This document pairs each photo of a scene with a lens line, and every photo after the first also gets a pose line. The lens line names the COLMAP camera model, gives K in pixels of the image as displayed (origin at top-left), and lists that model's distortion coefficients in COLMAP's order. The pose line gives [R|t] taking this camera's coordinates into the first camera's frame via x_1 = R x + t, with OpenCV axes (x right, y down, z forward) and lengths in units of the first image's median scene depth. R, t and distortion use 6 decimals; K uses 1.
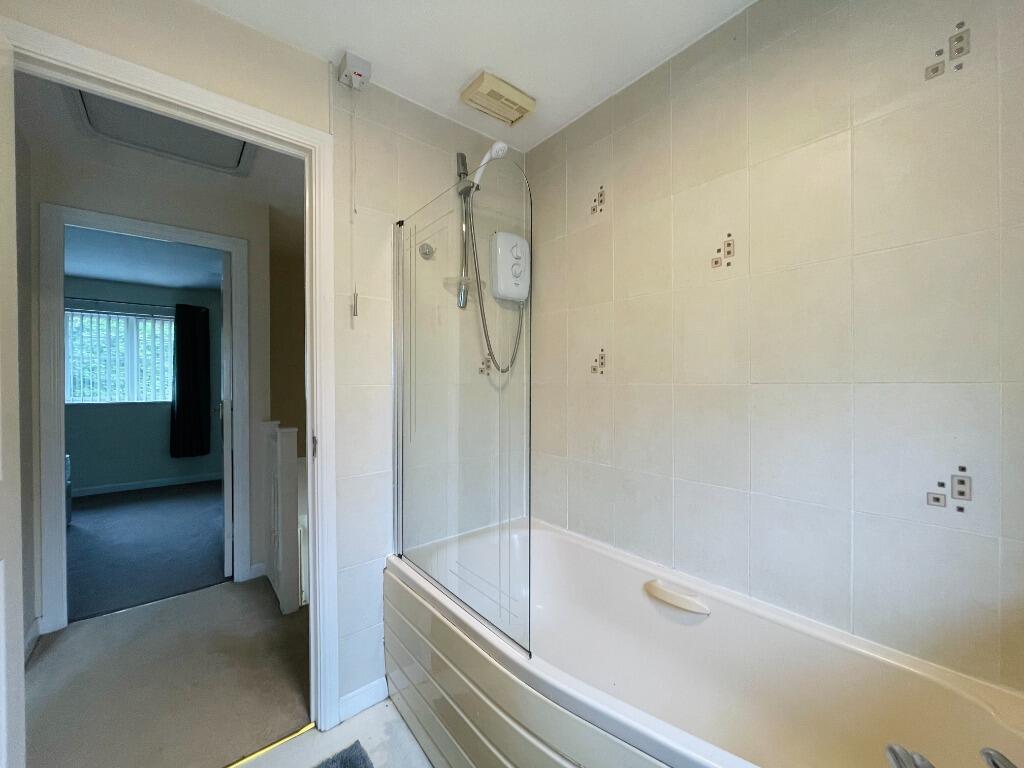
lens RADIAL K [[409.2, 0, 515.7], [0, 409.2, 387.2], [0, 0, 1]] dist [0.003611, 0.000439]
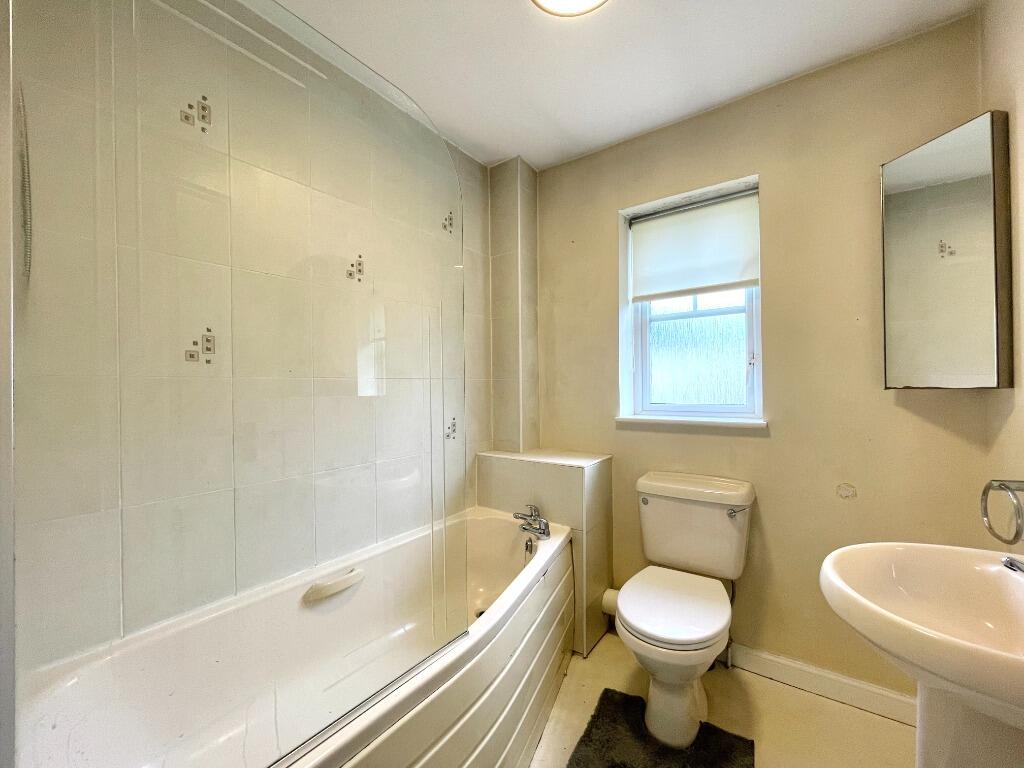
lens RADIAL K [[409.2, 0, 512.0], [0, 409.2, 386.3], [0, 0, 1]] dist [0.003611, 0.000439]
pose [[-0.226694, -0.005257, 0.973952, -0.709371], [0.001803, 0.999981, 0.005817, 0.004574], [-0.973964, 0.003075, -0.226681, 0.787254]]
